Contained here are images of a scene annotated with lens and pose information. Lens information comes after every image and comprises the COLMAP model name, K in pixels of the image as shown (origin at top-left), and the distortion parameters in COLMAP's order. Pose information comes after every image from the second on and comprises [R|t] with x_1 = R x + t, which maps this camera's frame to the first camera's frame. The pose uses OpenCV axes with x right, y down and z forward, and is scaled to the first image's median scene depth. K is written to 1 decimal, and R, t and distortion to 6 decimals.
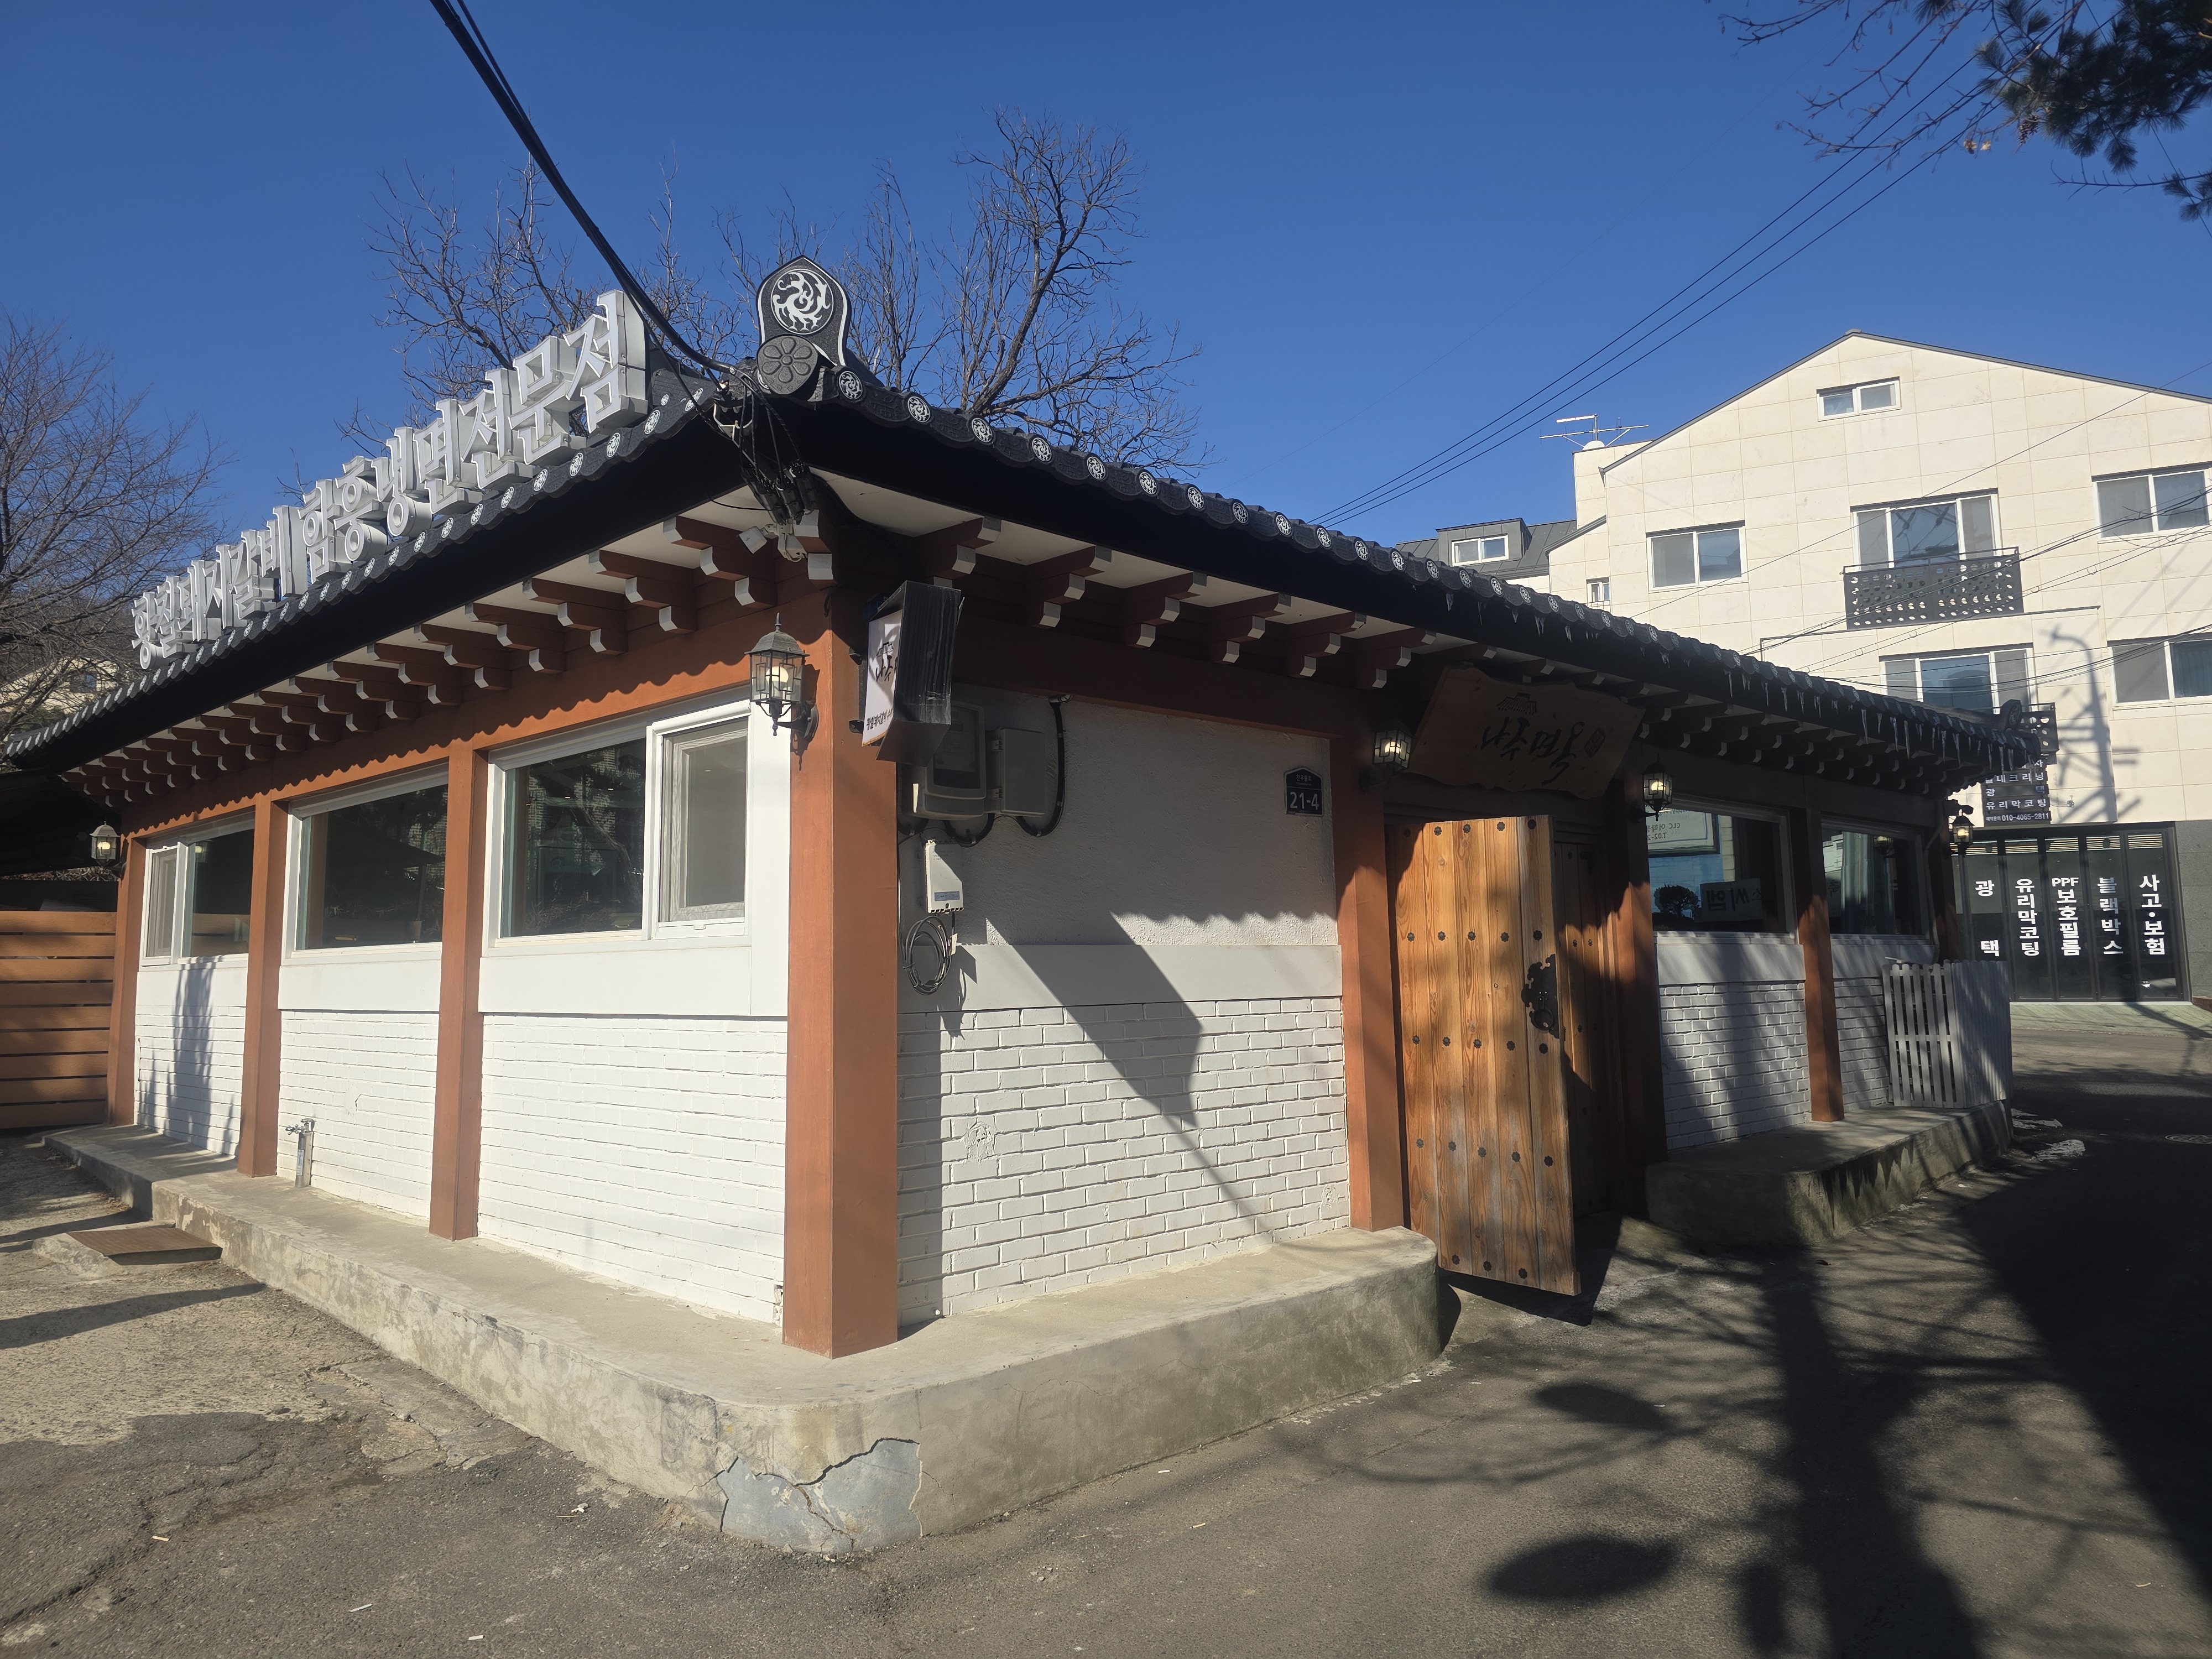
lens RADIAL K [[1497.2, 0, 1097.5], [0, 1497.2, 806.7], [0, 0, 1]] dist [0.001615, -0.006032]
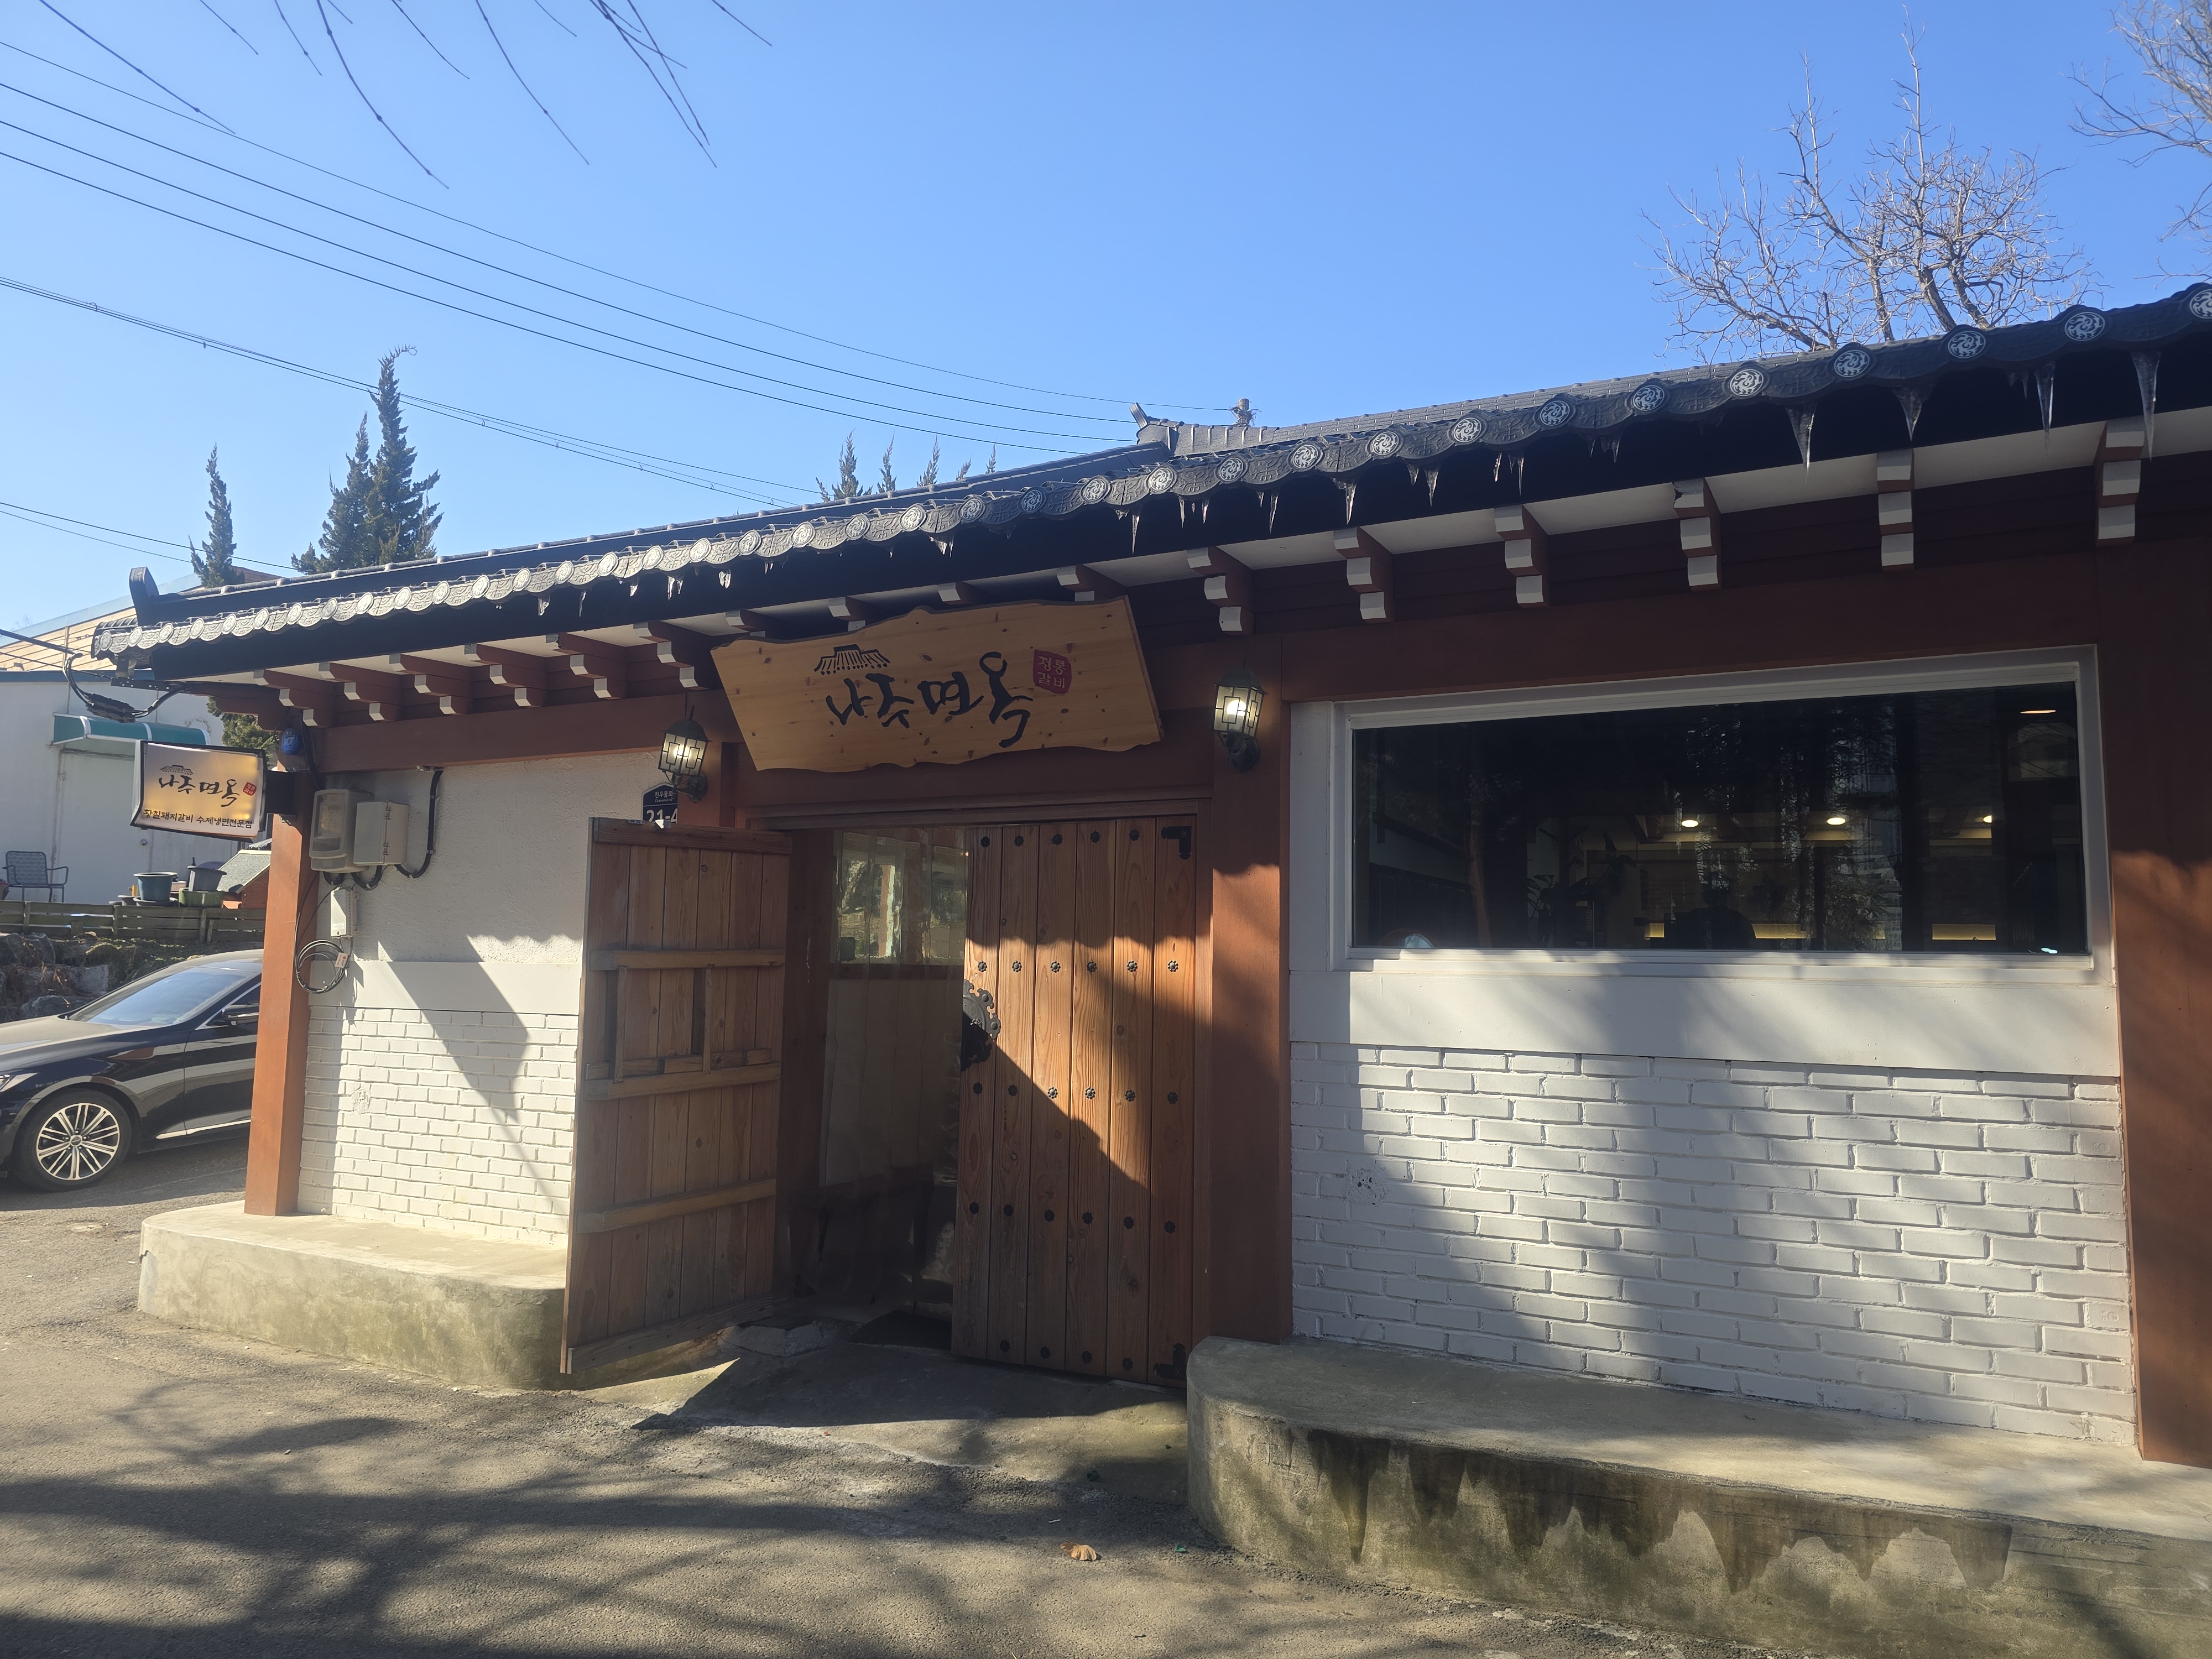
lens RADIAL K [[1497.2, 0, 1099.2], [0, 1497.2, 843.8], [0, 0, 1]] dist [0.001615, -0.006032]
pose [[0.310764, -0.068107, -0.948044, 1.365085], [0.080244, 0.995749, -0.045230, 0.095253], [0.947094, -0.062018, 0.314908, 1.135370]]
